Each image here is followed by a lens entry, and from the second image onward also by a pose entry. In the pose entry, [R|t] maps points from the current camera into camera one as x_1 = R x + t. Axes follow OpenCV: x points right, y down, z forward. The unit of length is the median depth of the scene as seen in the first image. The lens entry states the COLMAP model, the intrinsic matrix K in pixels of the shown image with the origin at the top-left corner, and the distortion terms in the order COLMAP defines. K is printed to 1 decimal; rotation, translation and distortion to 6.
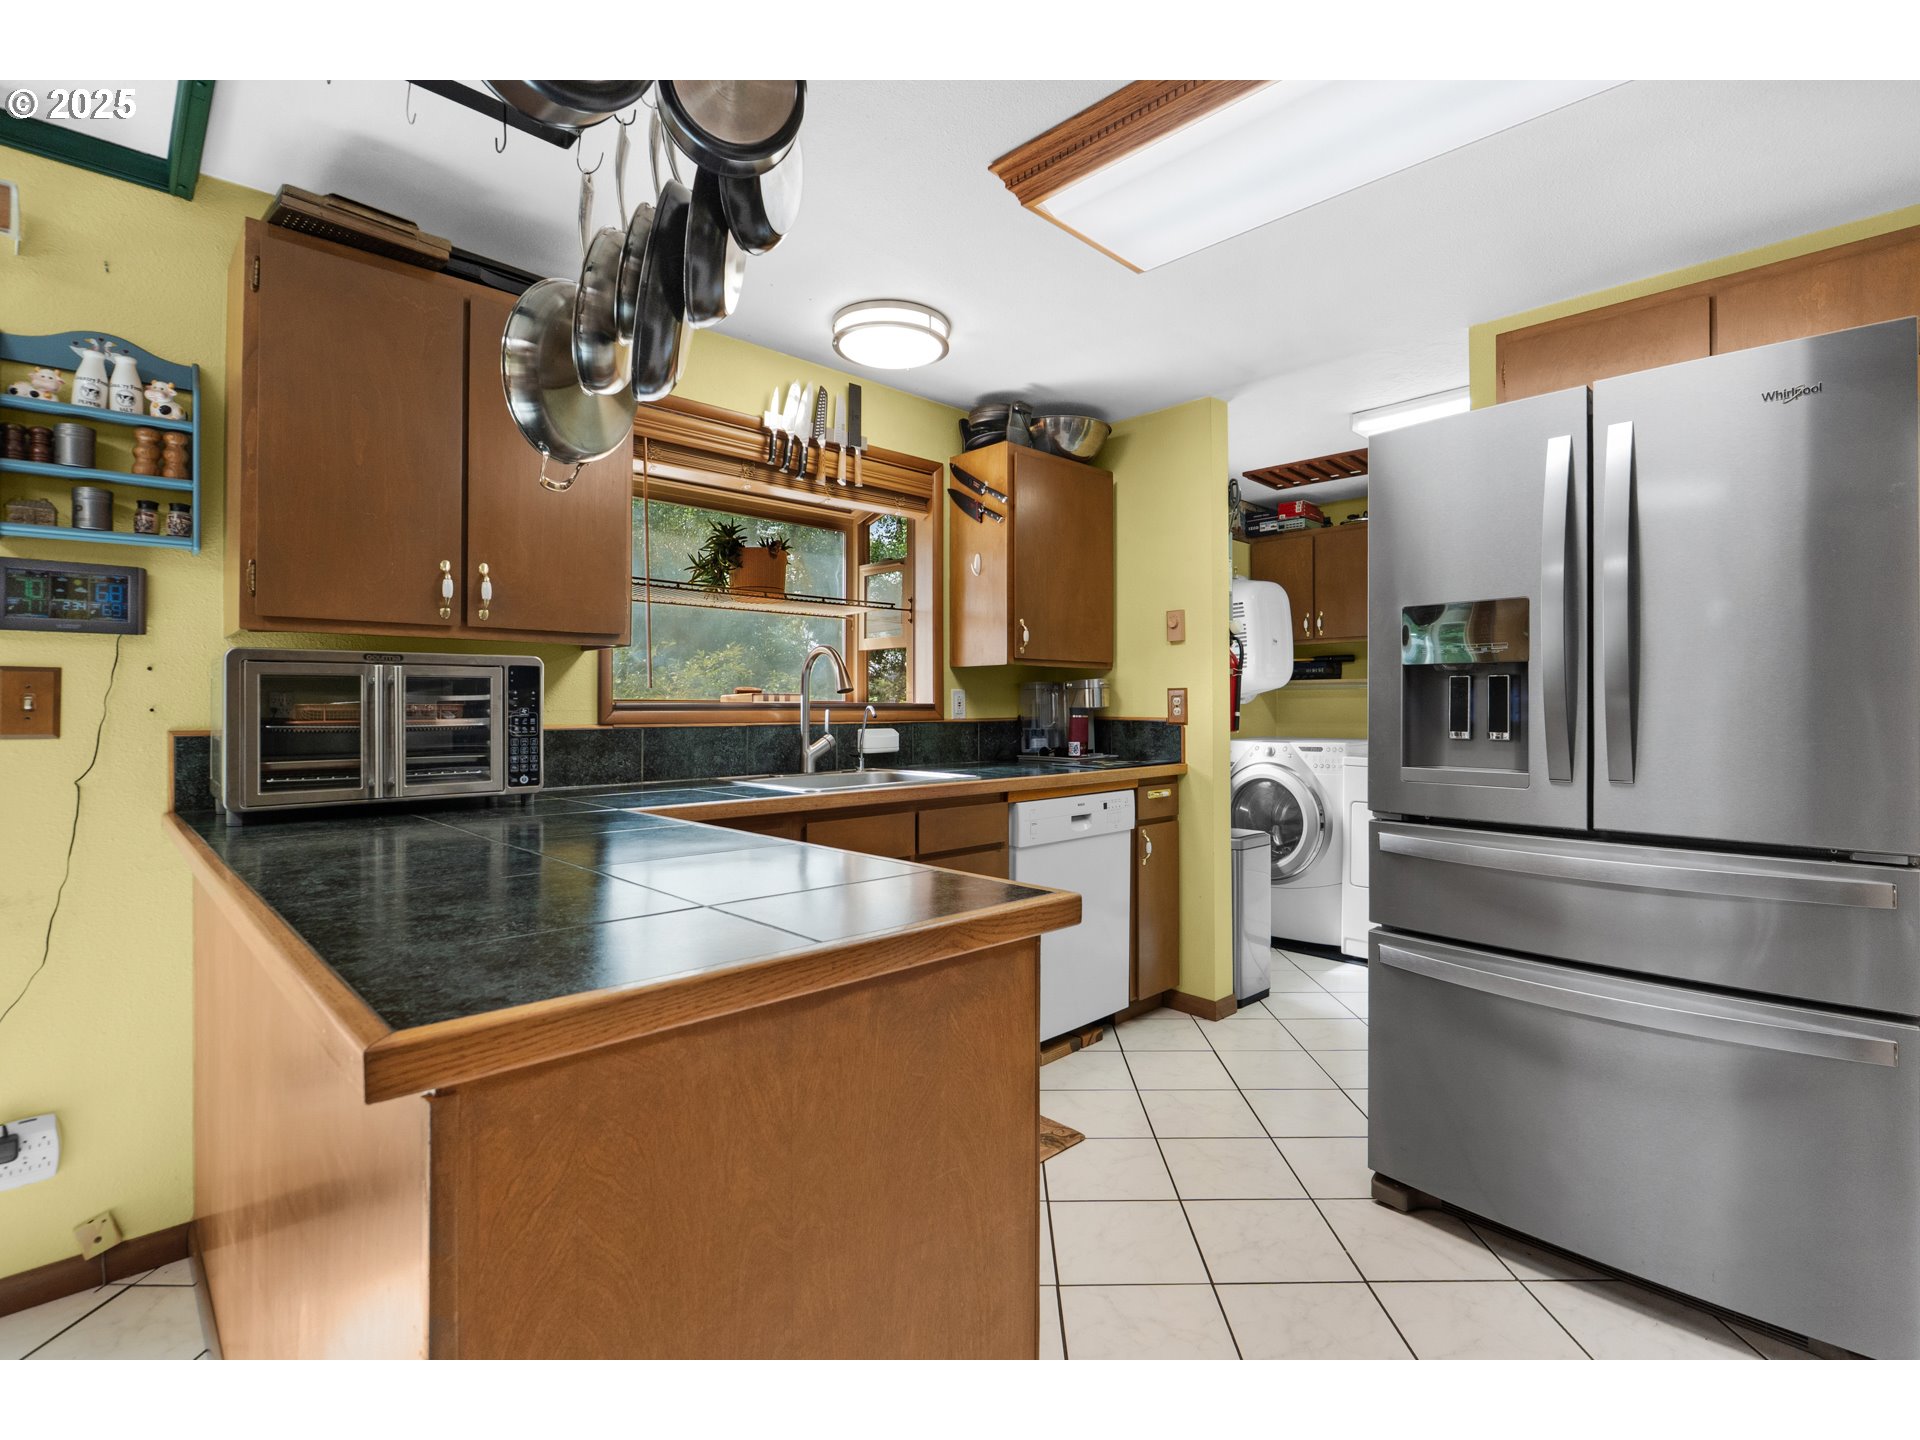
lens RADIAL K [[914.0, 0, 962.2], [0, 914.0, 717.9], [0, 0, 1]] dist [-0.002362, -0.000310]
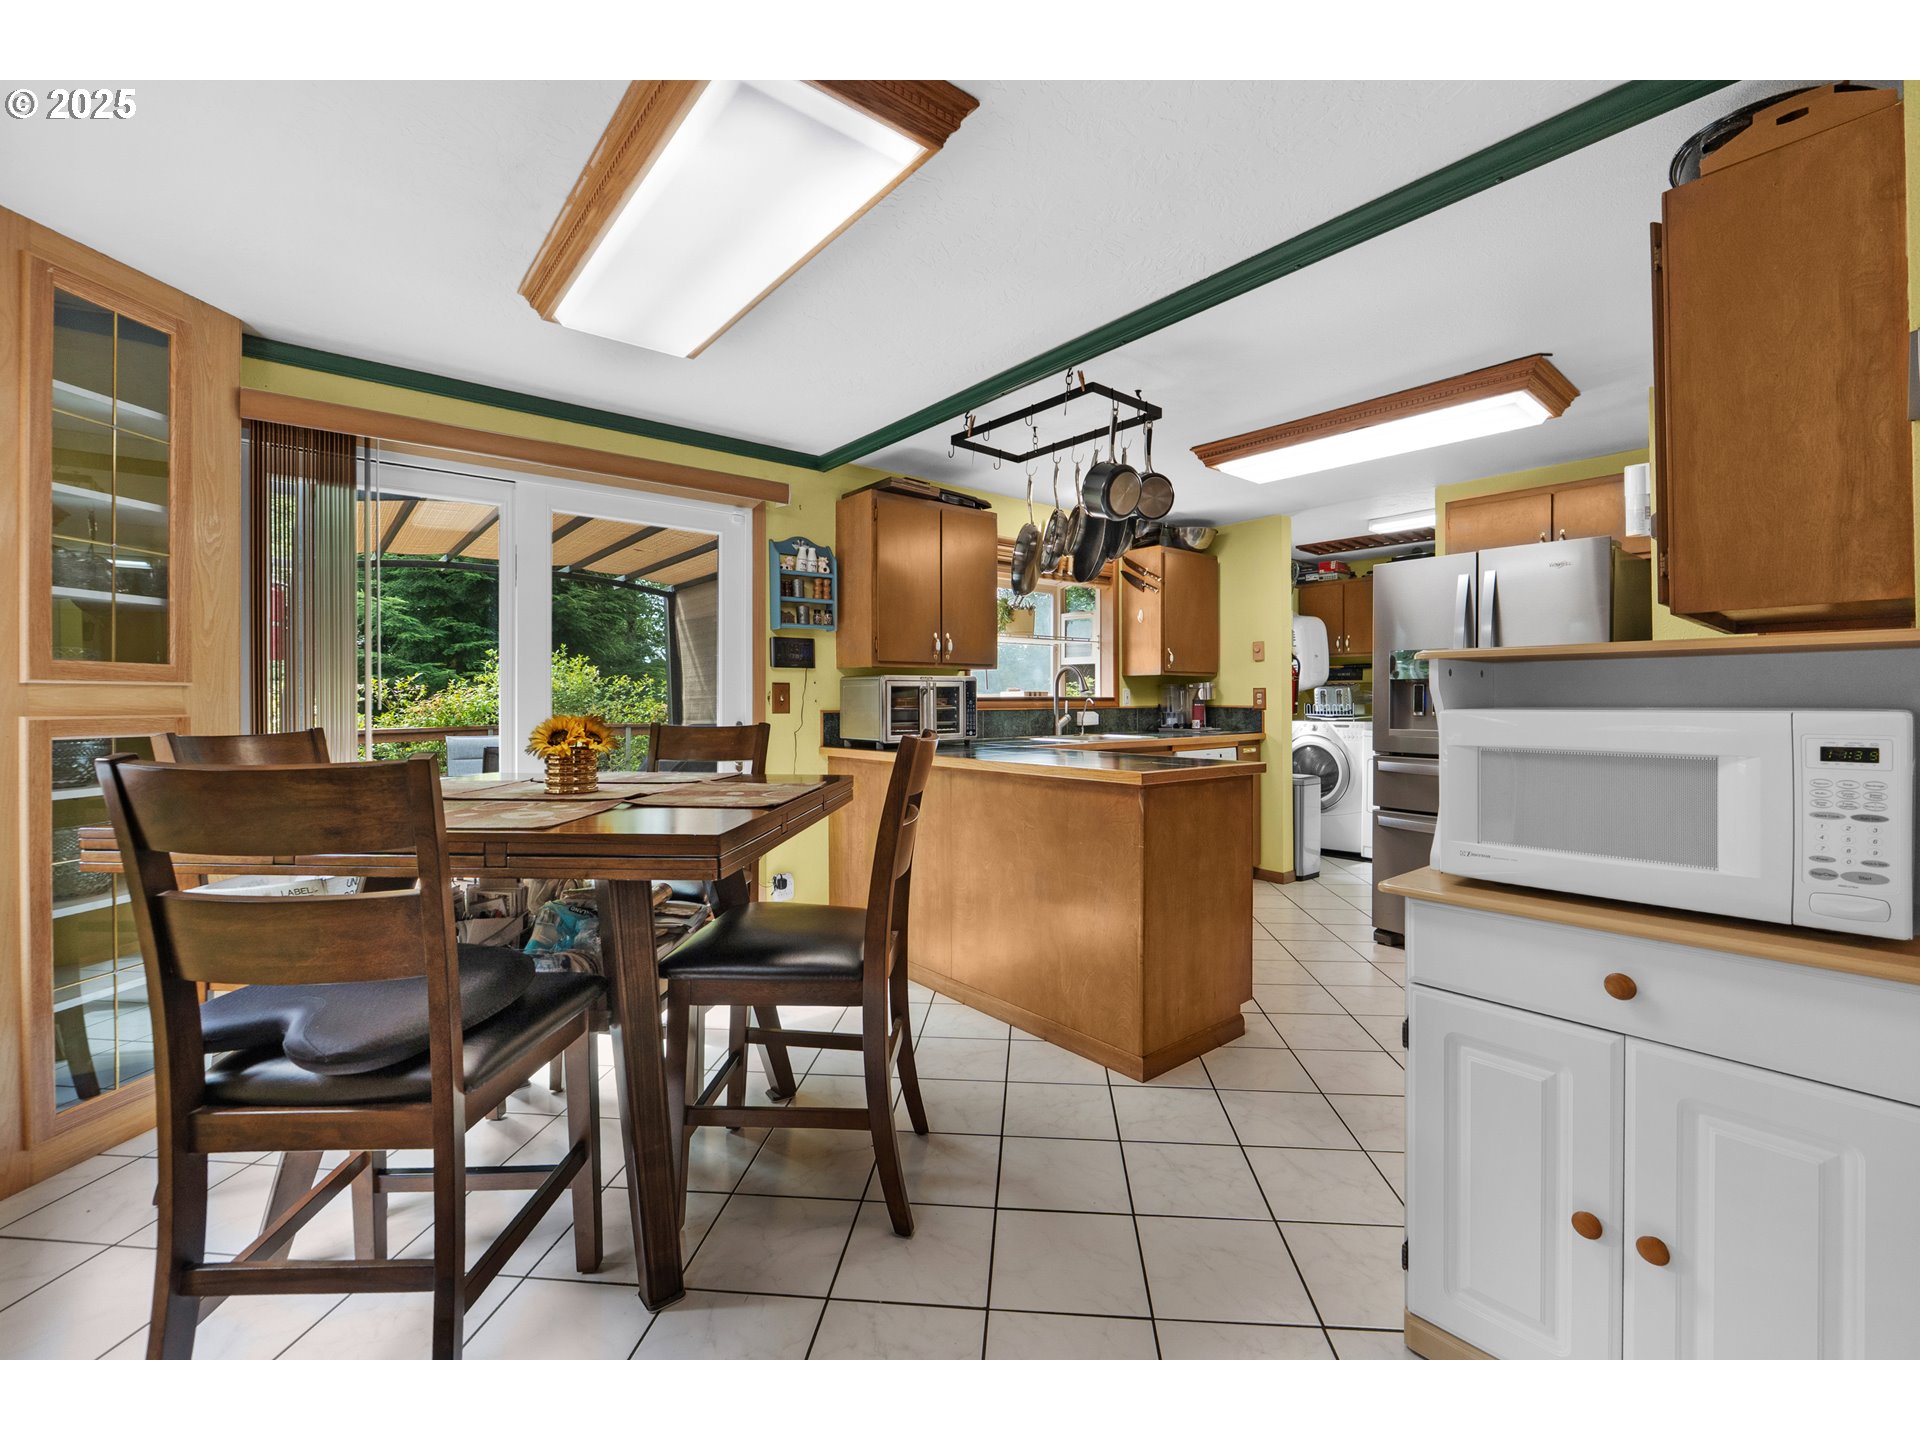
lens RADIAL K [[791.5, 0, 958.9], [0, 791.5, 709.8], [0, 0, 1]] dist [-0.000184, -0.000069]
pose [[0.996667, 0.001592, -0.081564, -0.198299], [-0.001330, 0.999994, 0.003262, 0.003394], [0.081569, -0.003143, 0.996663, -0.497922]]
